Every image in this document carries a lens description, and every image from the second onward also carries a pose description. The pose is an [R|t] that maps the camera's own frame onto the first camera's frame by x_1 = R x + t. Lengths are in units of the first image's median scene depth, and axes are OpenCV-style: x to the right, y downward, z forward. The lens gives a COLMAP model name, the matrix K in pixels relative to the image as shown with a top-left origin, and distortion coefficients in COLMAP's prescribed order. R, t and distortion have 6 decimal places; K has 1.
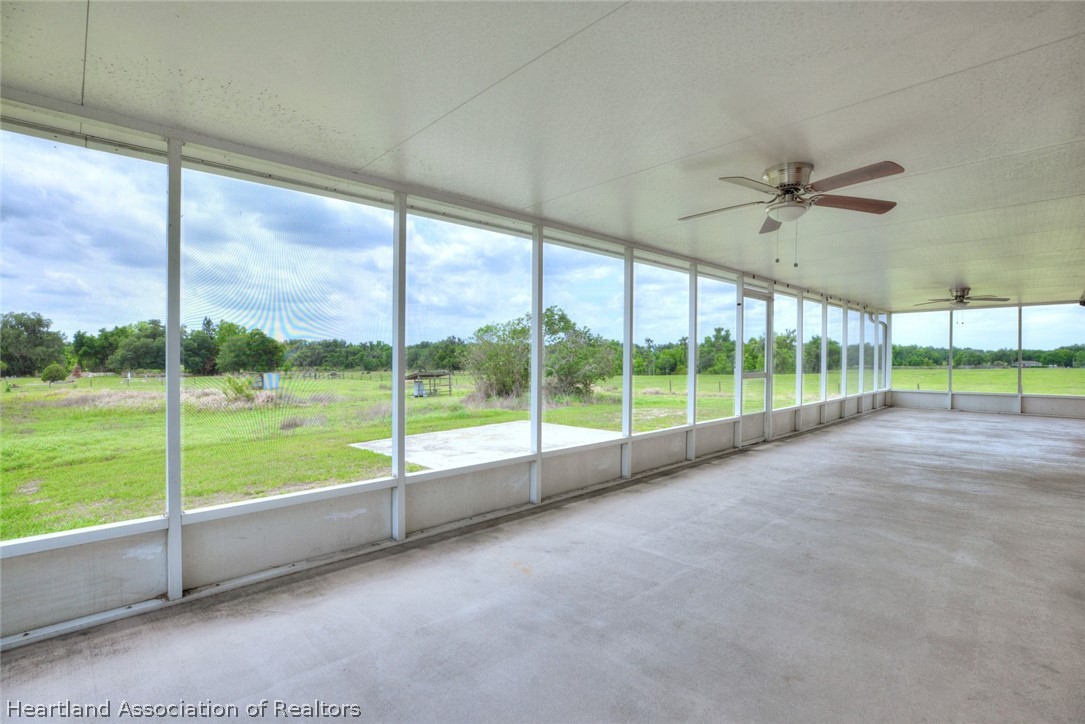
lens RADIAL K [[521.8, 0, 541.5], [0, 521.8, 364.1], [0, 0, 1]] dist [-0.021528, 0.004124]
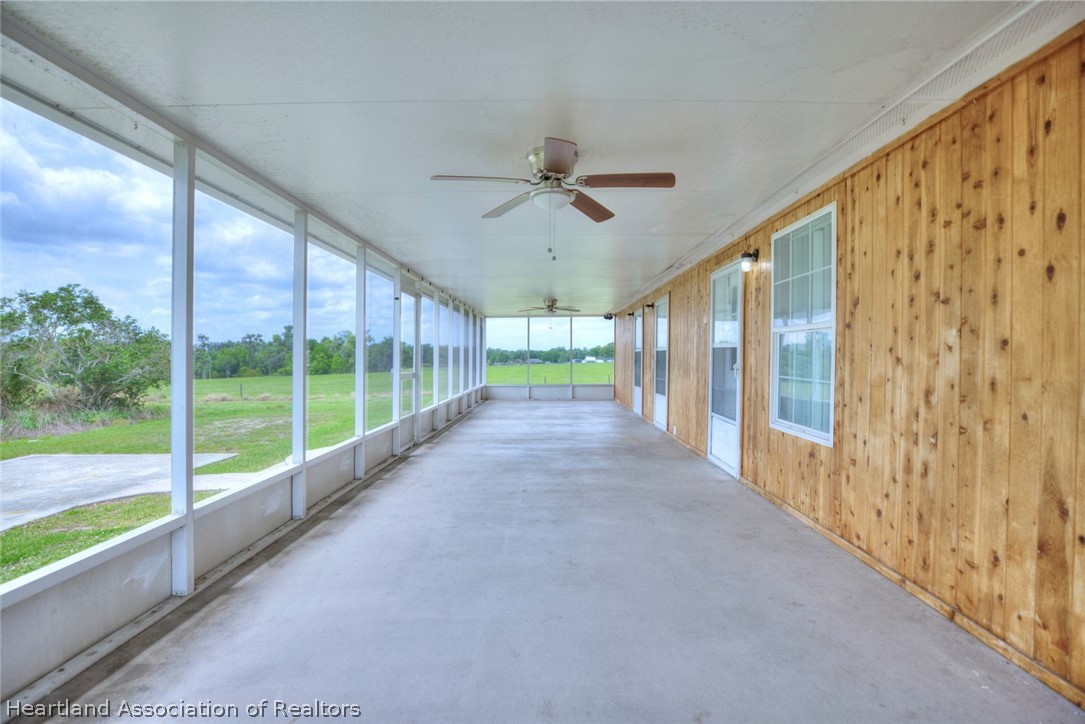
lens RADIAL K [[521.8, 0, 541.9], [0, 521.8, 357.2], [0, 0, 1]] dist [-0.021528, 0.004124]
pose [[0.691177, -0.003175, 0.722678, -0.085874], [0.012558, 0.999892, -0.007618, -0.001257], [-0.722576, 0.014341, 0.691142, 0.149680]]
